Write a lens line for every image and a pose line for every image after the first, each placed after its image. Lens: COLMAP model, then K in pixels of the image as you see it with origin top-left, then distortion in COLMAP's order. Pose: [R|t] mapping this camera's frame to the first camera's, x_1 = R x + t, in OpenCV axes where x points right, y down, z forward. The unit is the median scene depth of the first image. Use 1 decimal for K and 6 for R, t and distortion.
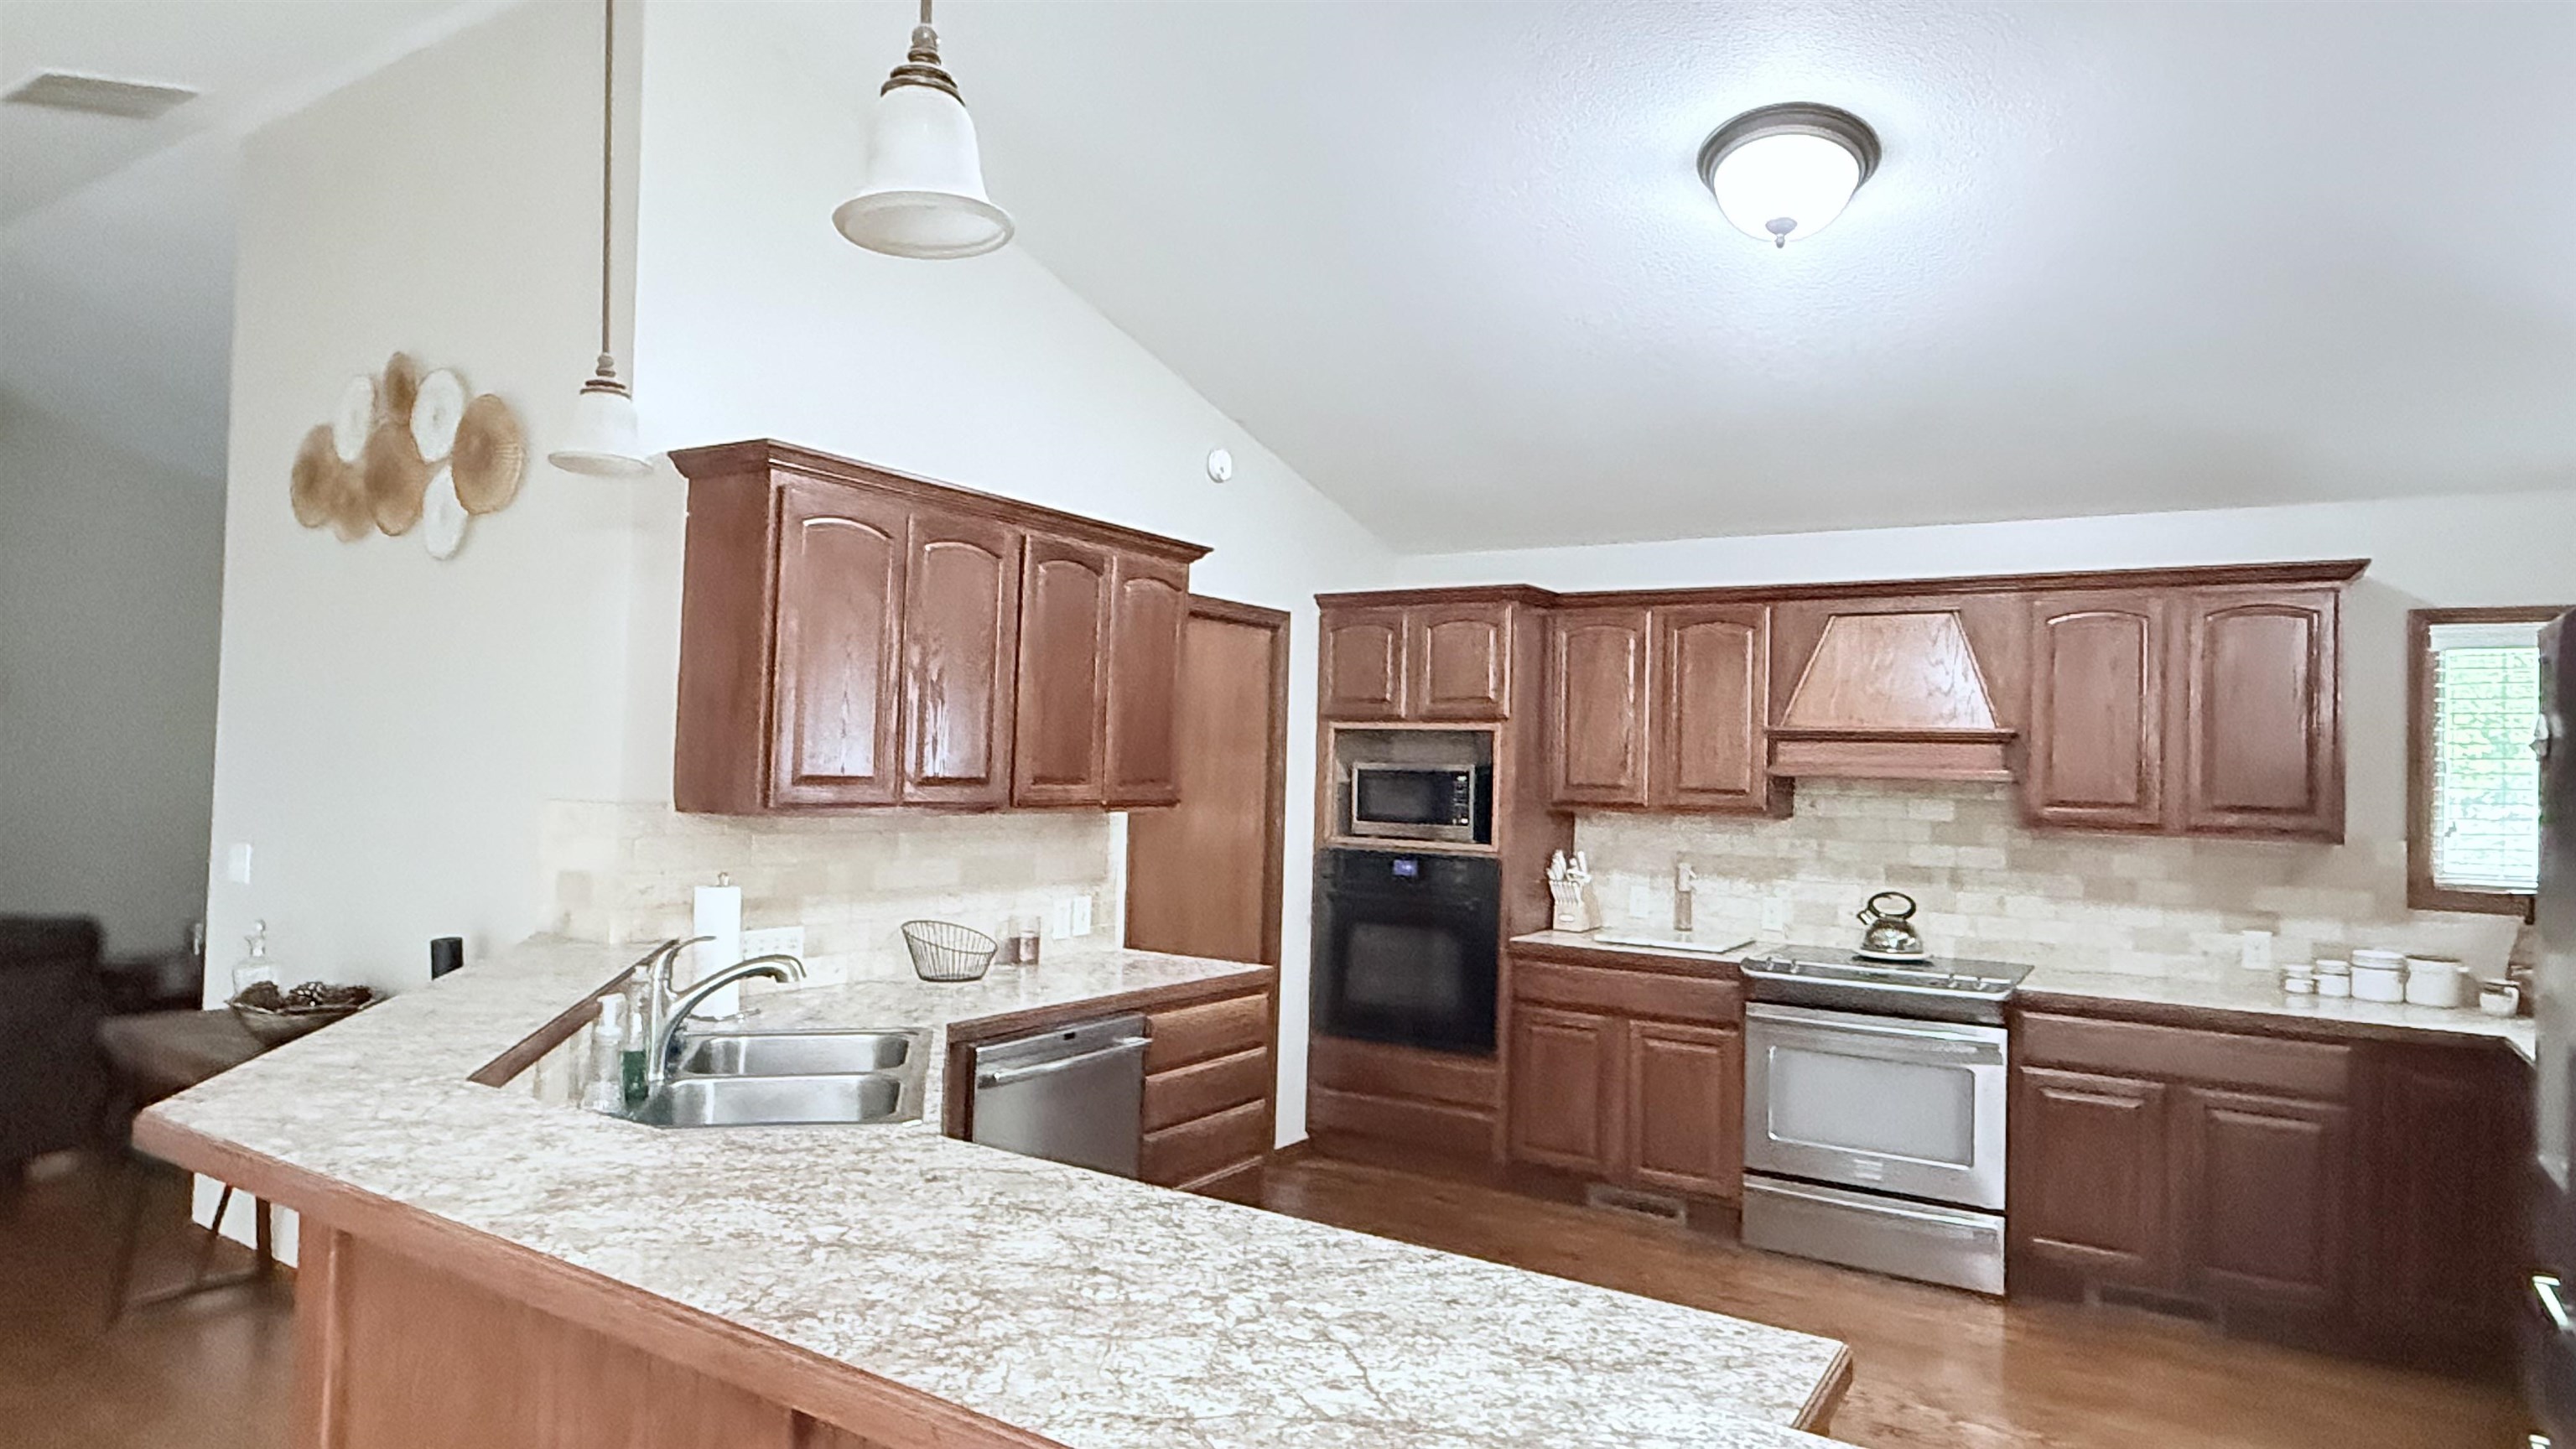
lens RADIAL K [[1446.2, 0, 1288.0], [0, 1446.2, 724.5], [0, 0, 1]] dist [-0.001495, 0.000191]
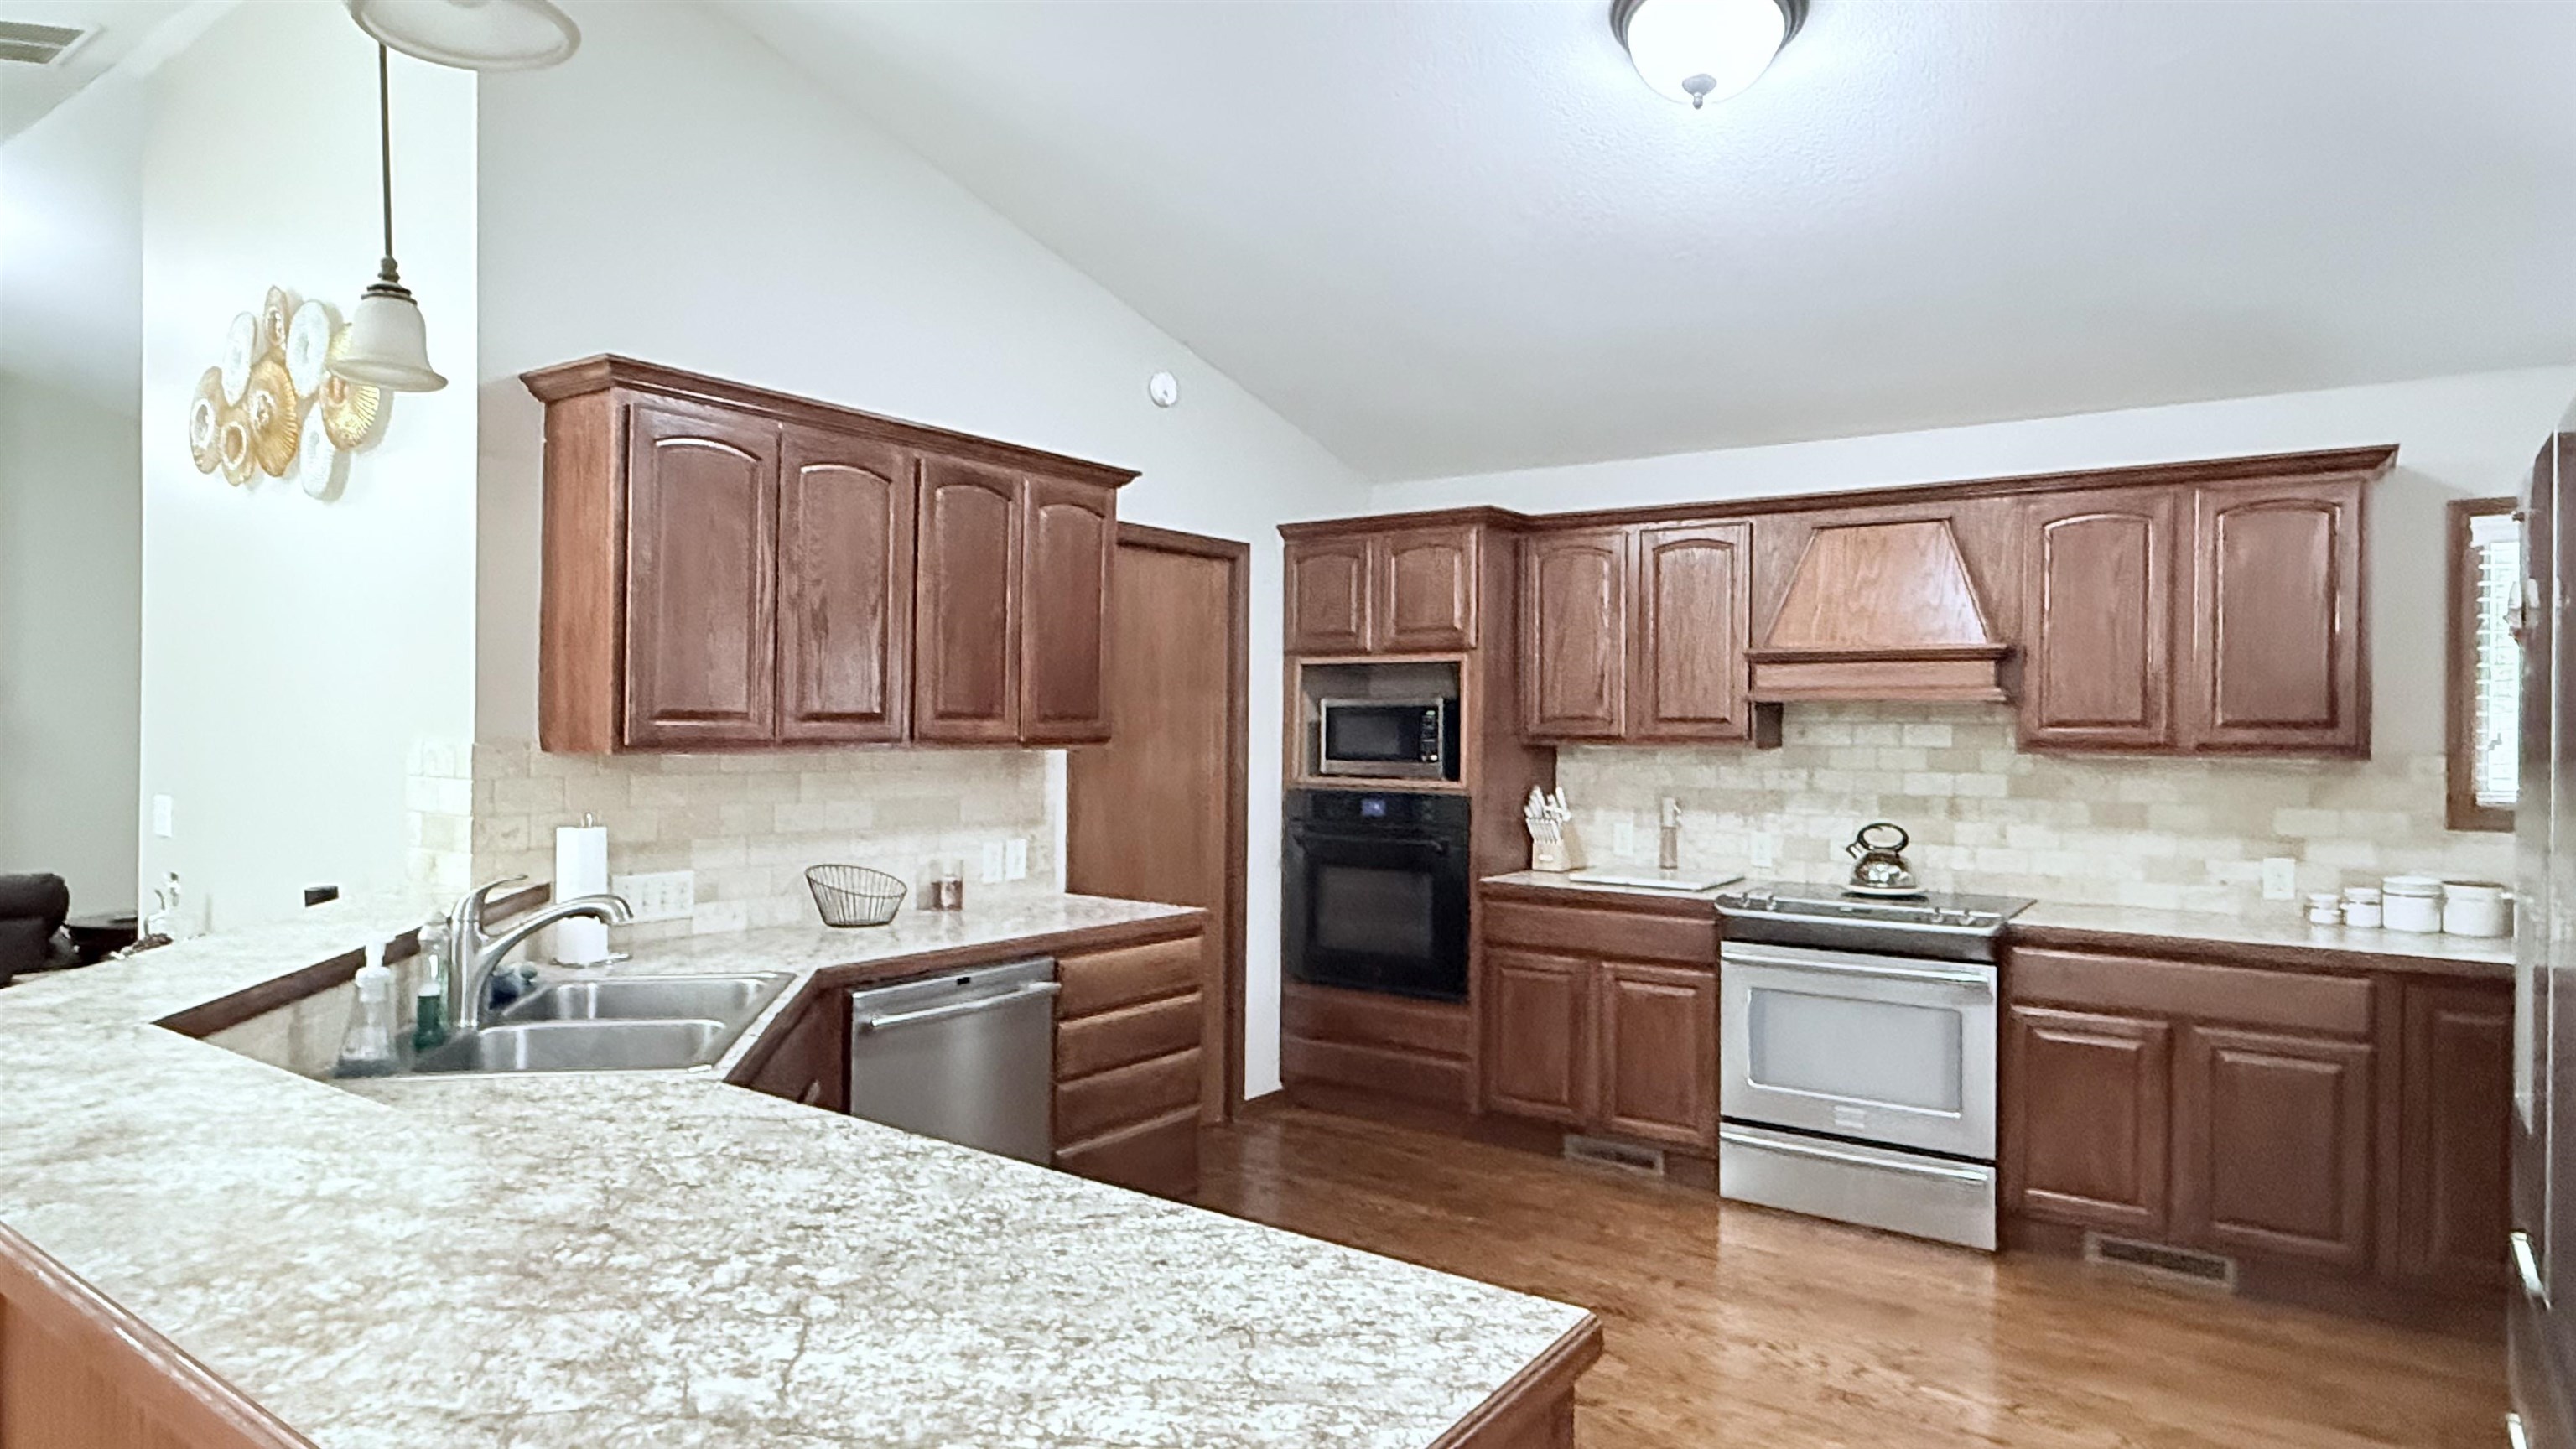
lens RADIAL K [[1446.1, 0, 1280.2], [0, 1446.1, 715.7], [0, 0, 1]] dist [-0.000621, 0.001200]
pose [[0.998389, -0.019605, -0.053240, 0.089821], [0.020845, 0.999522, 0.022844, 0.019032], [0.052766, -0.023917, 0.998320, 0.052491]]
